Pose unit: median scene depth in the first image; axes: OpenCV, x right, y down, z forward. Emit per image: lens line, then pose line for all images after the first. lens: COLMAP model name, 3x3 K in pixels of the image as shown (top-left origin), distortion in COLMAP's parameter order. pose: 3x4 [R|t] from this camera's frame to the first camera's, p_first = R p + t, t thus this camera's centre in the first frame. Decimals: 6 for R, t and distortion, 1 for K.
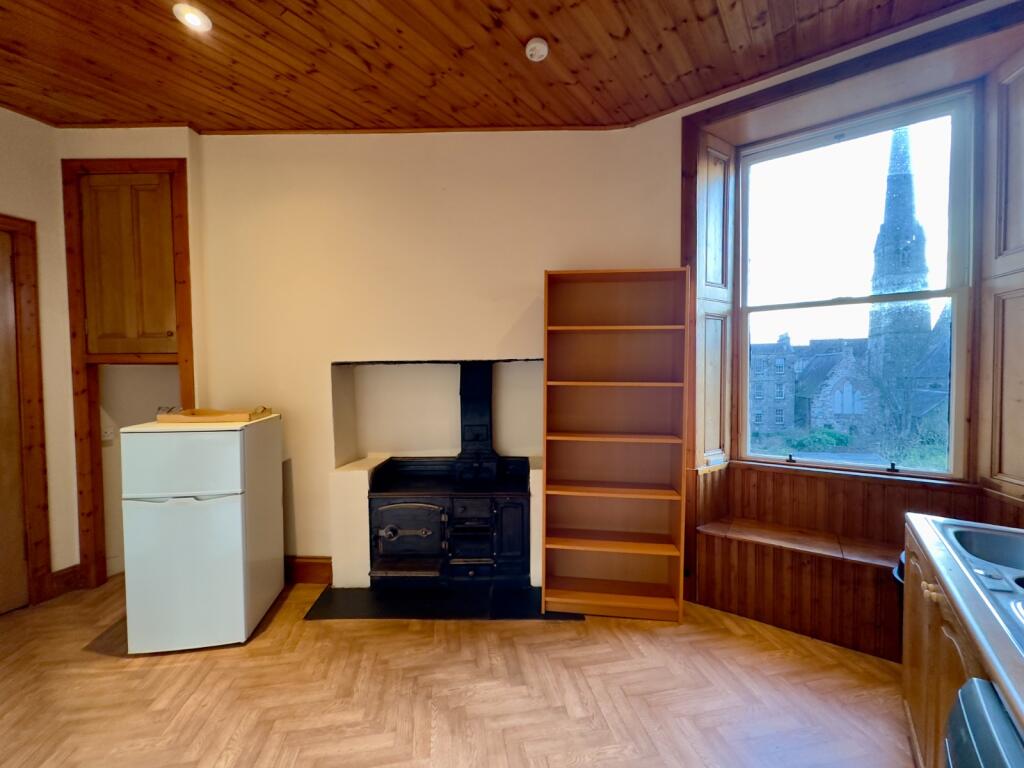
lens RADIAL K [[408.2, 0, 536.6], [0, 408.2, 372.6], [0, 0, 1]] dist [0.000392, 0.000234]
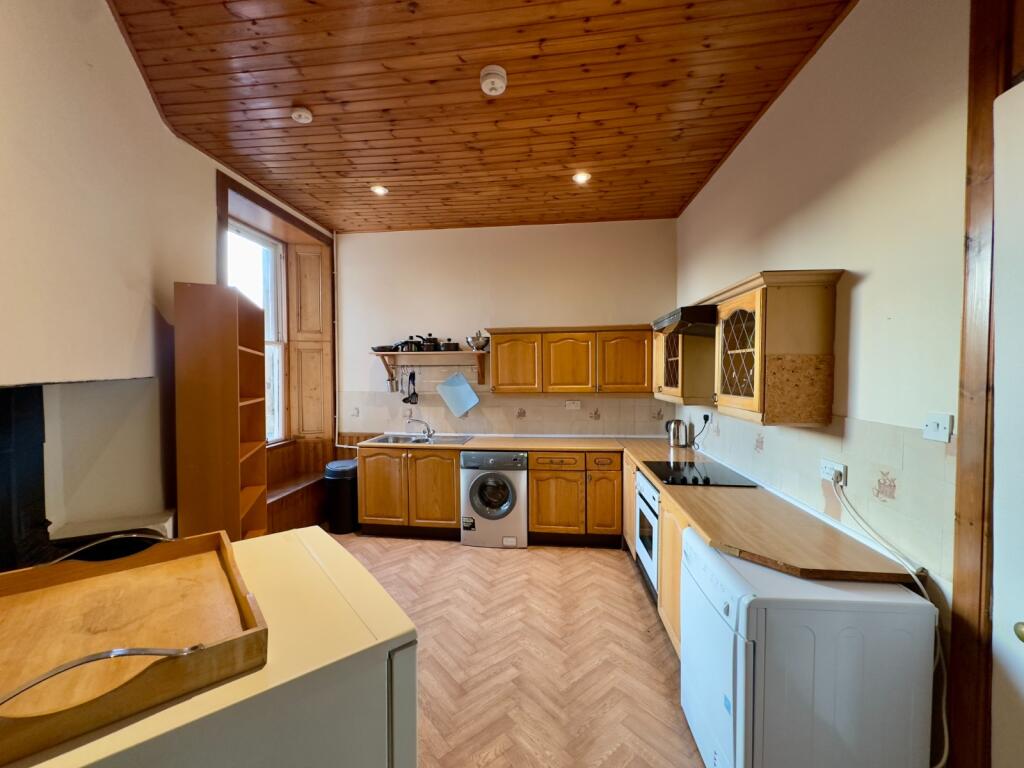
lens RADIAL K [[406.4, 0, 512.0], [0, 406.4, 384.0], [0, 0, 1]] dist [-0.001018, 0.000099]
pose [[-0.475019, 0.000501, 0.879975, -1.324199], [0.034544, 0.999240, 0.018078, -0.006525], [-0.879297, 0.038985, -0.474675, 1.040771]]
